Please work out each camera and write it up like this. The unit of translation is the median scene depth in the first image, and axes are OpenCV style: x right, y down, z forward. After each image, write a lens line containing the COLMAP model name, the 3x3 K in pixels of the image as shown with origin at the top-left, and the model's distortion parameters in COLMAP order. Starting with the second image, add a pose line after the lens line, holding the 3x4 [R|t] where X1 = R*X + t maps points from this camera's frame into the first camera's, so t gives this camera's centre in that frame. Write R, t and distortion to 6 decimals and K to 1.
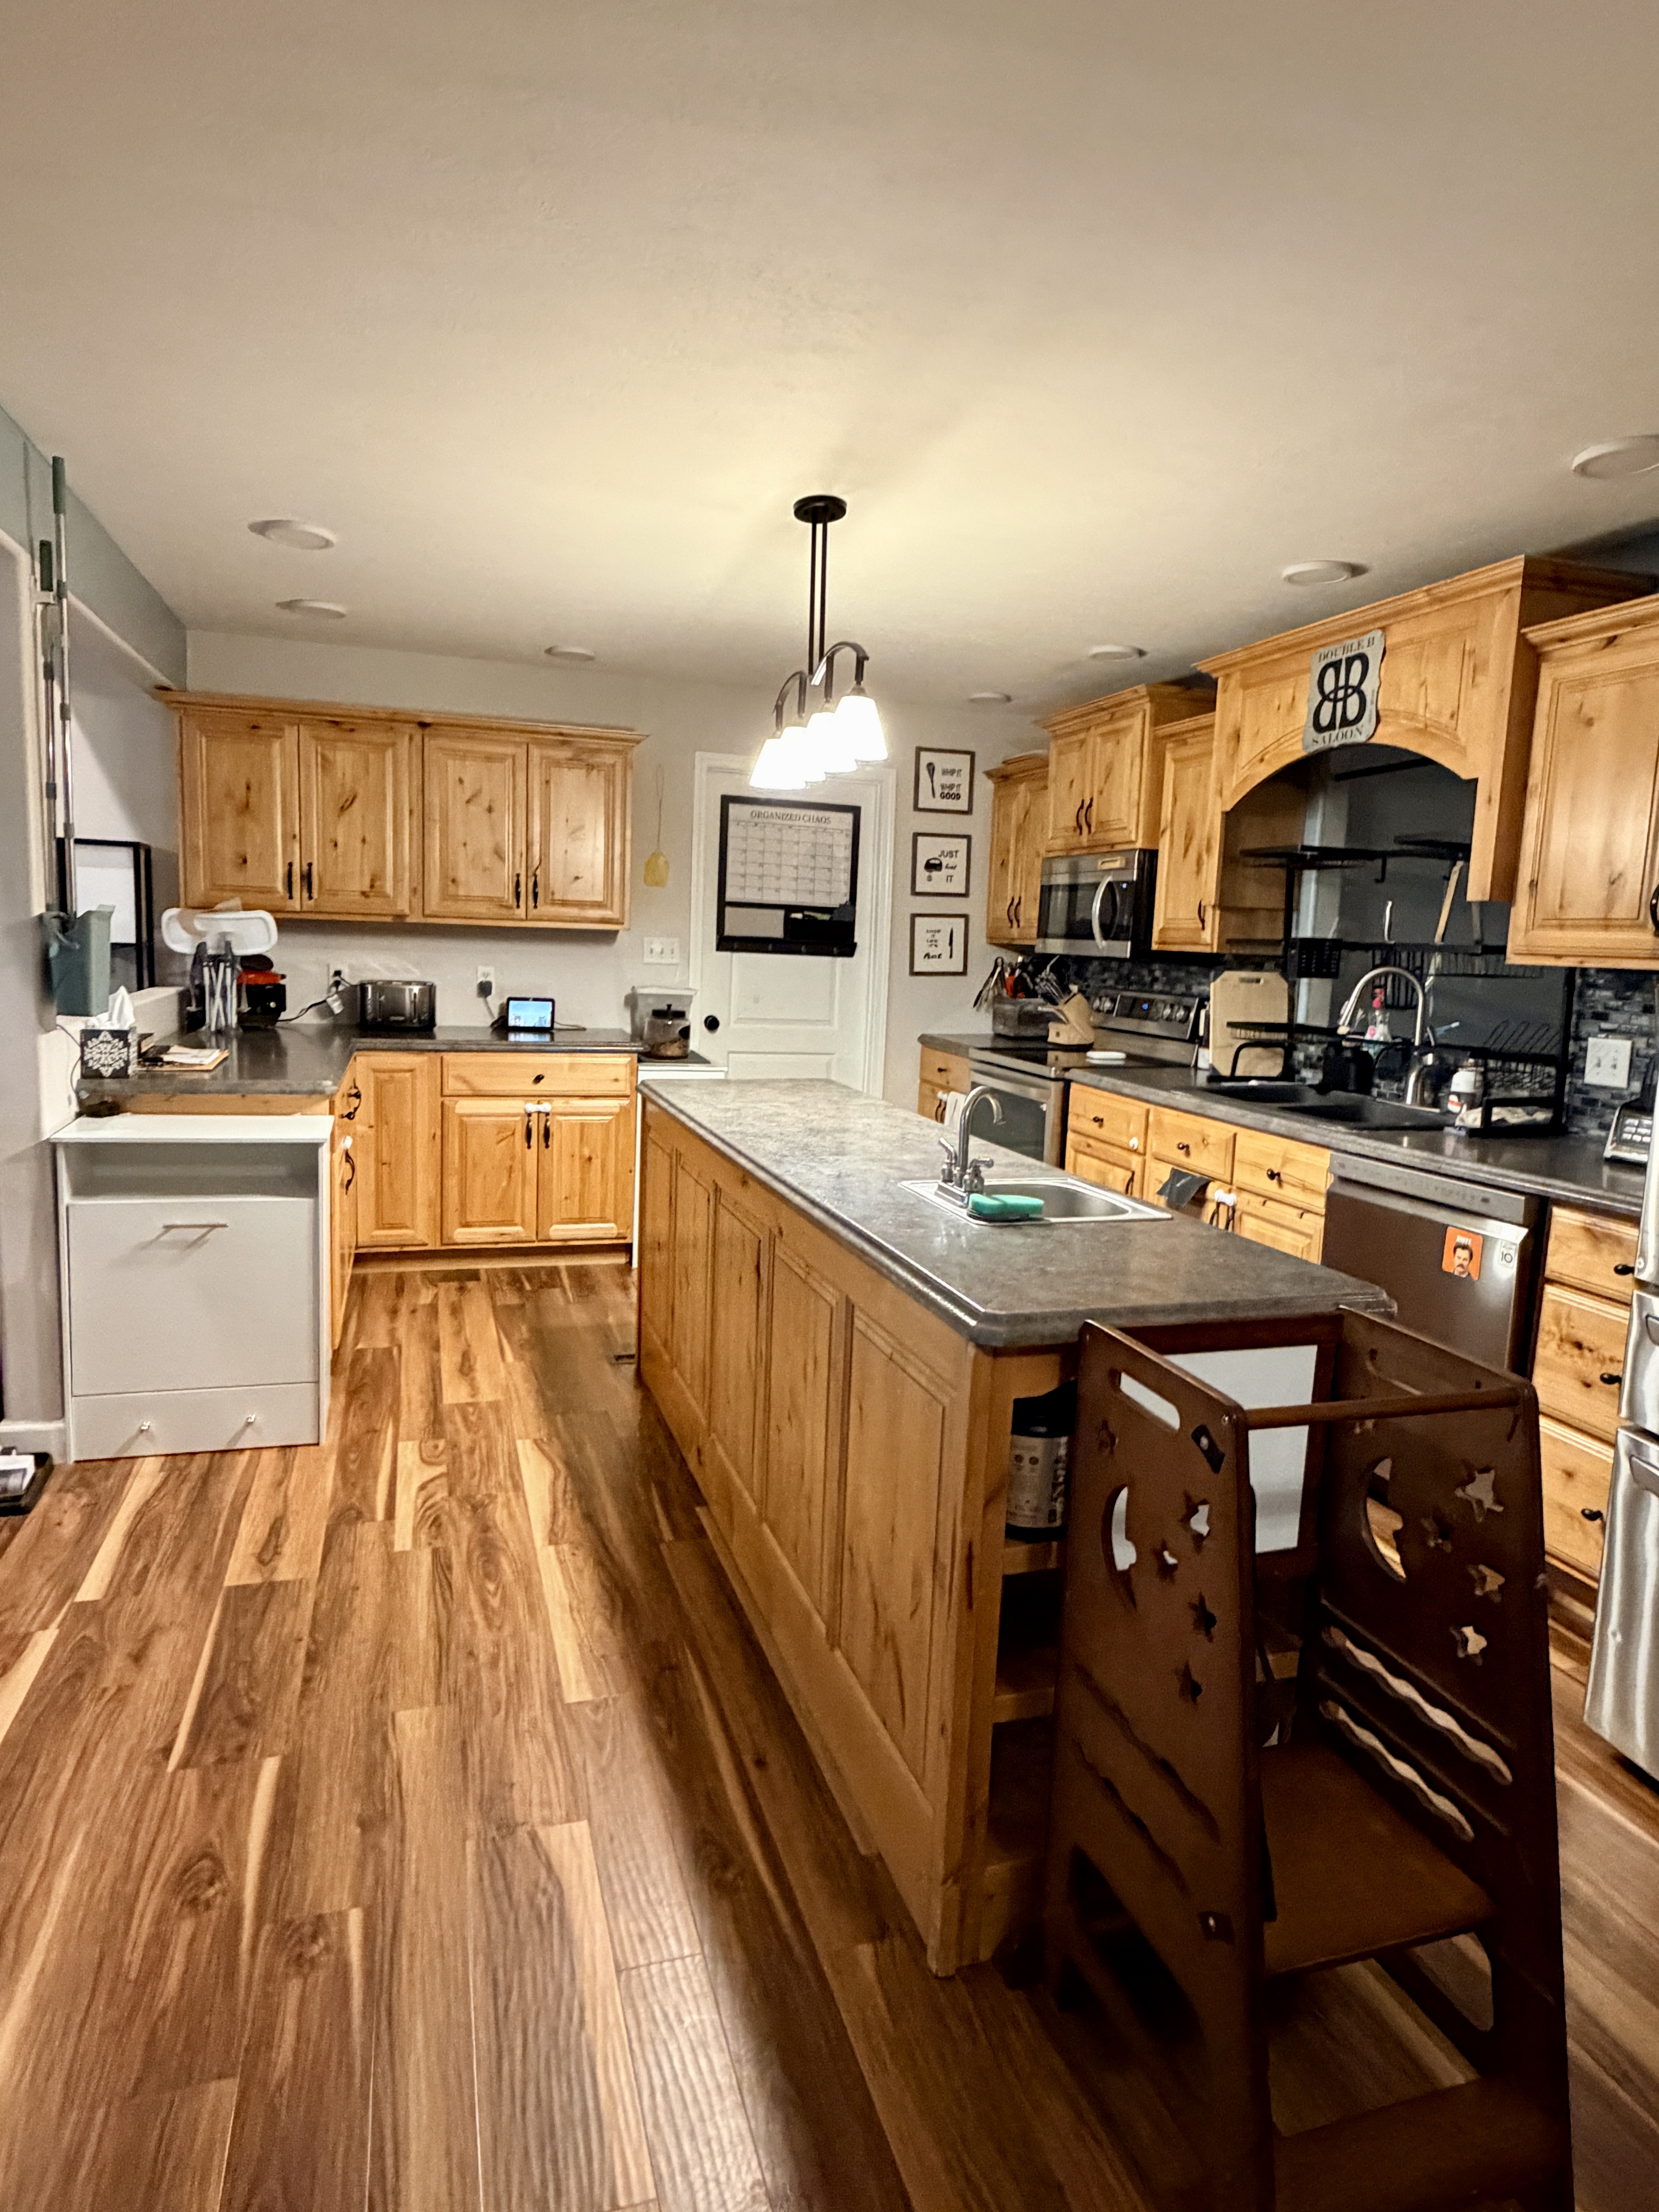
lens RADIAL K [[1255.2, 0, 829.5], [0, 1255.2, 1106.0], [0, 0, 1]] dist [0.000451, 0.000441]
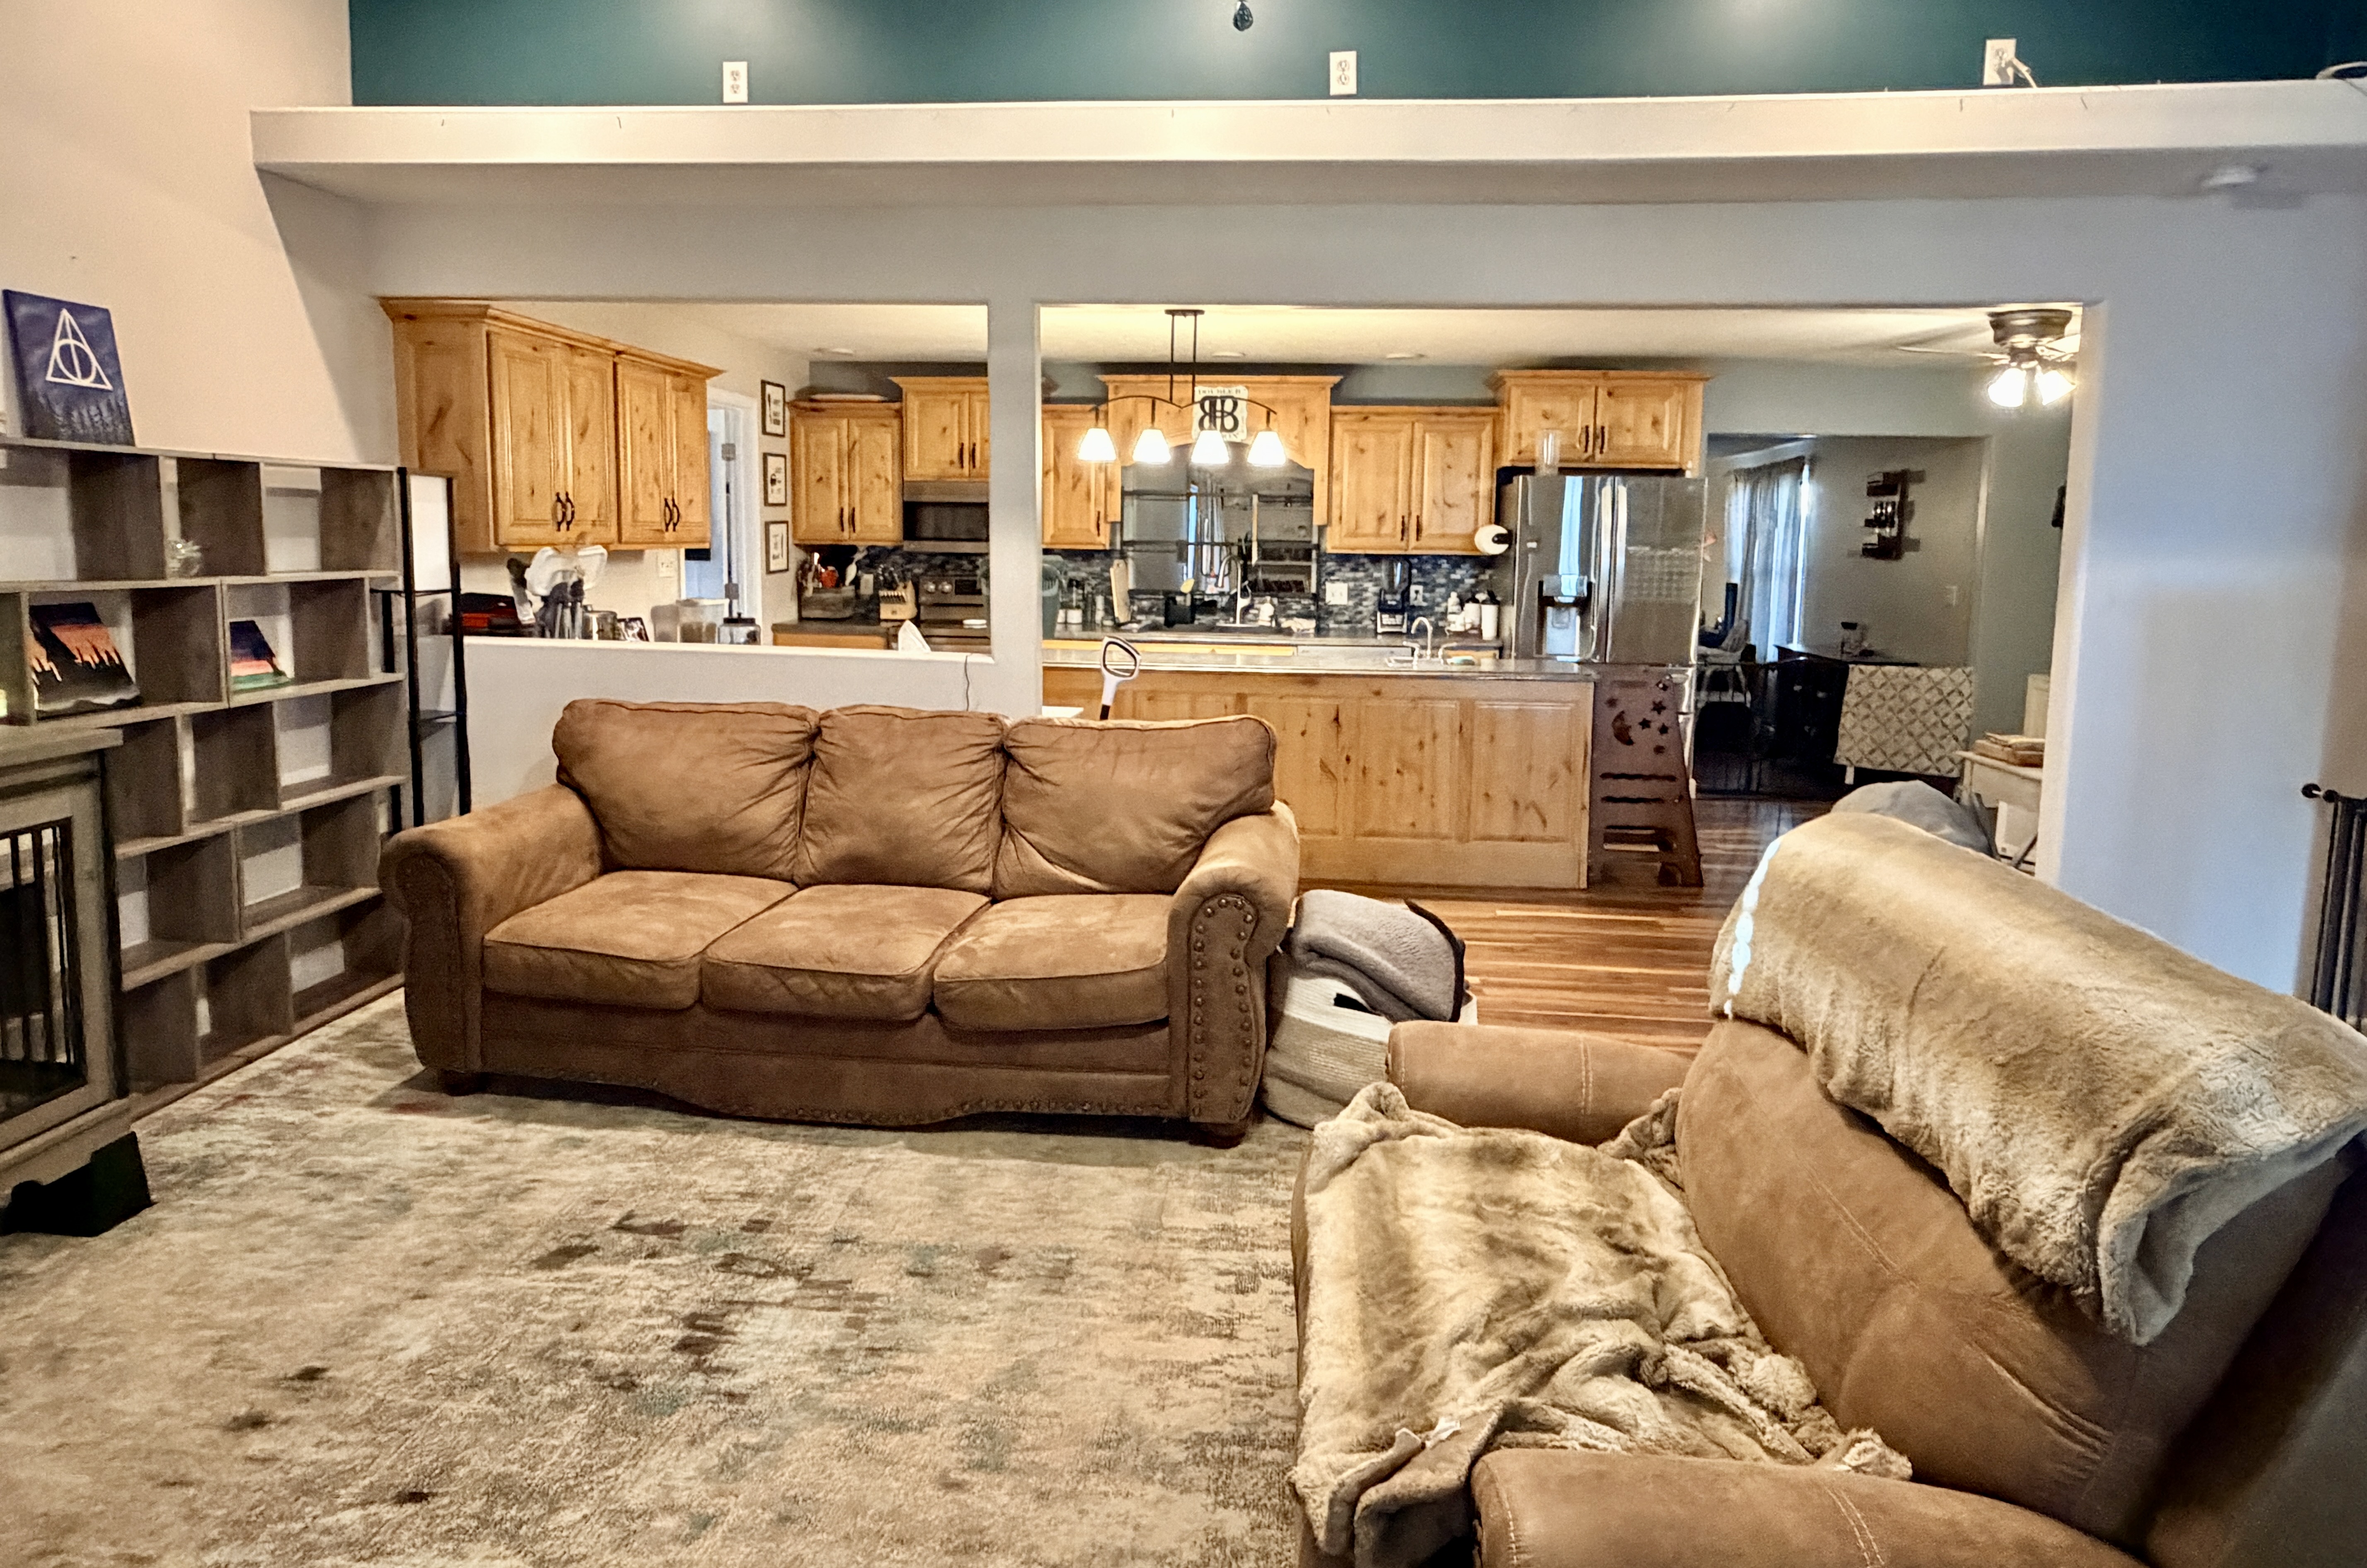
lens RADIAL K [[1398.6, 0, 1178.0], [0, 1398.6, 684.9], [0, 0, 1]] dist [0.003459, 0.000917]
pose [[0.399883, -0.129931, 0.907310, -1.205008], [0.122938, 0.988560, 0.087383, -0.085431], [-0.908284, 0.076600, 0.411281, 0.157802]]
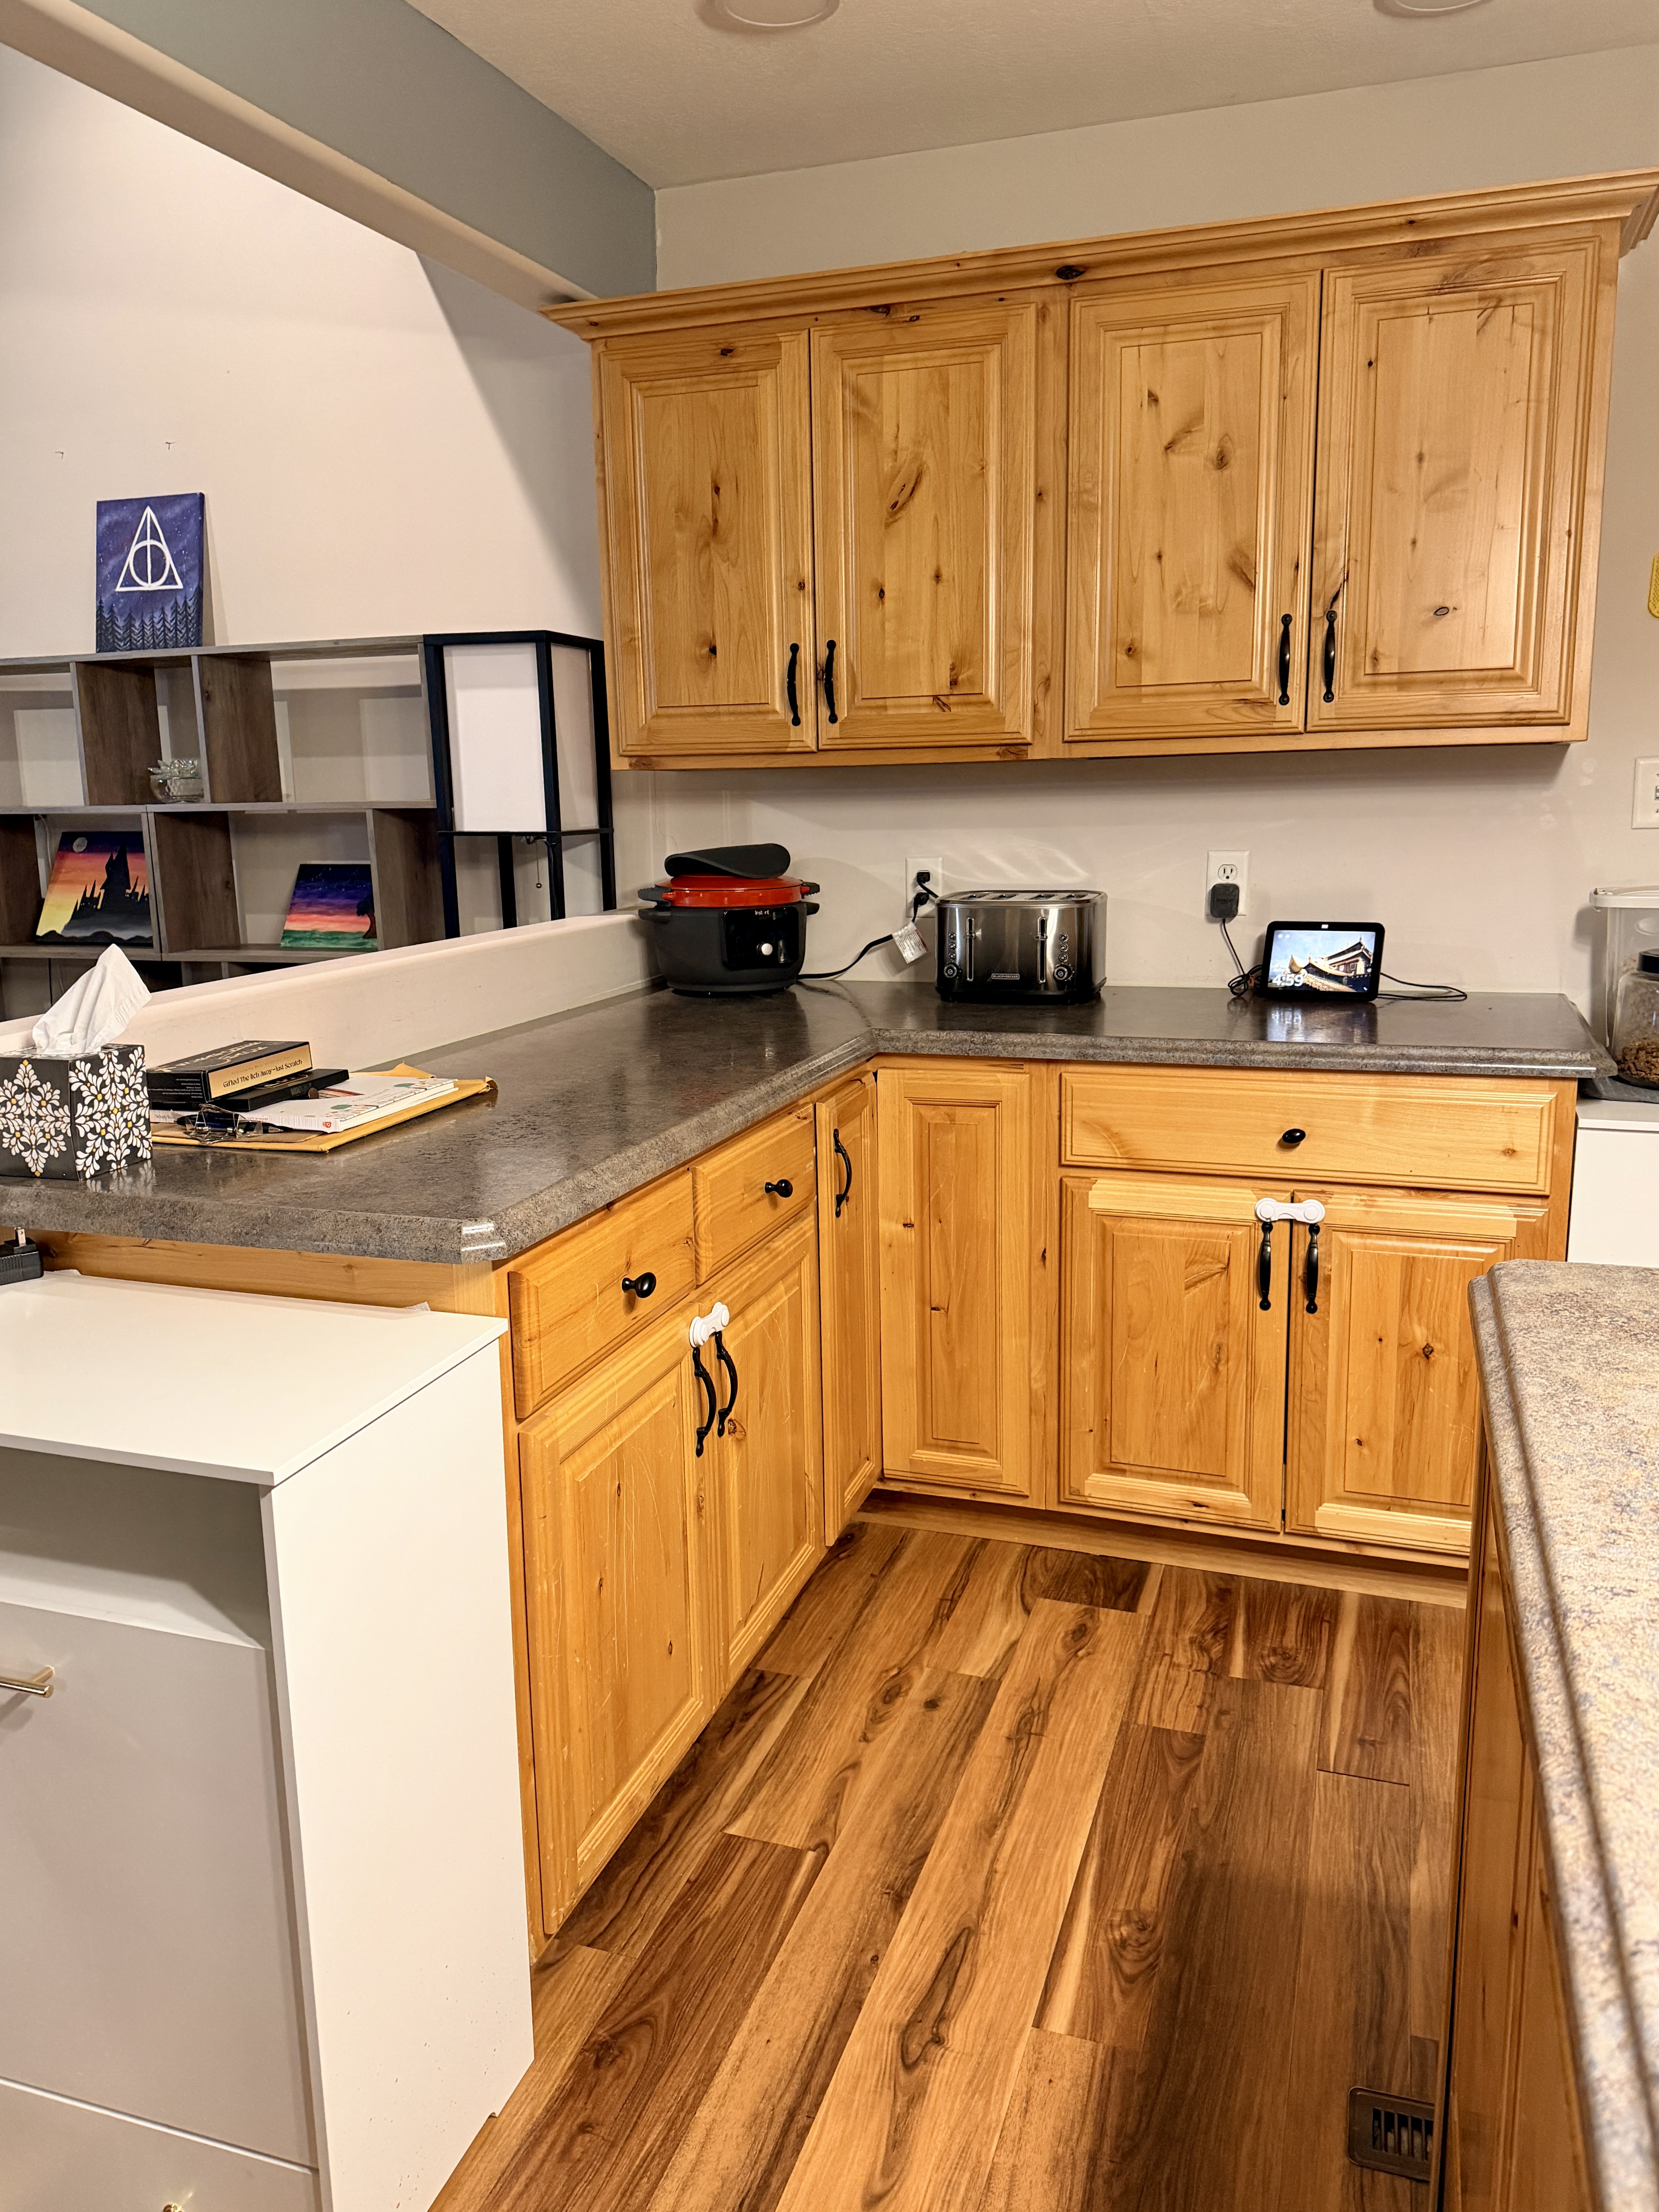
lens RADIAL K [[1624.9, 0, 829.5], [0, 1624.9, 1106.0], [0, 0, 1]] dist [0.116872, -0.192122]
pose [[0.798644, 0.061232, -0.598681, -0.042181], [-0.029905, 0.997619, 0.062142, -0.060006], [0.601060, -0.031726, 0.798574, 0.510011]]
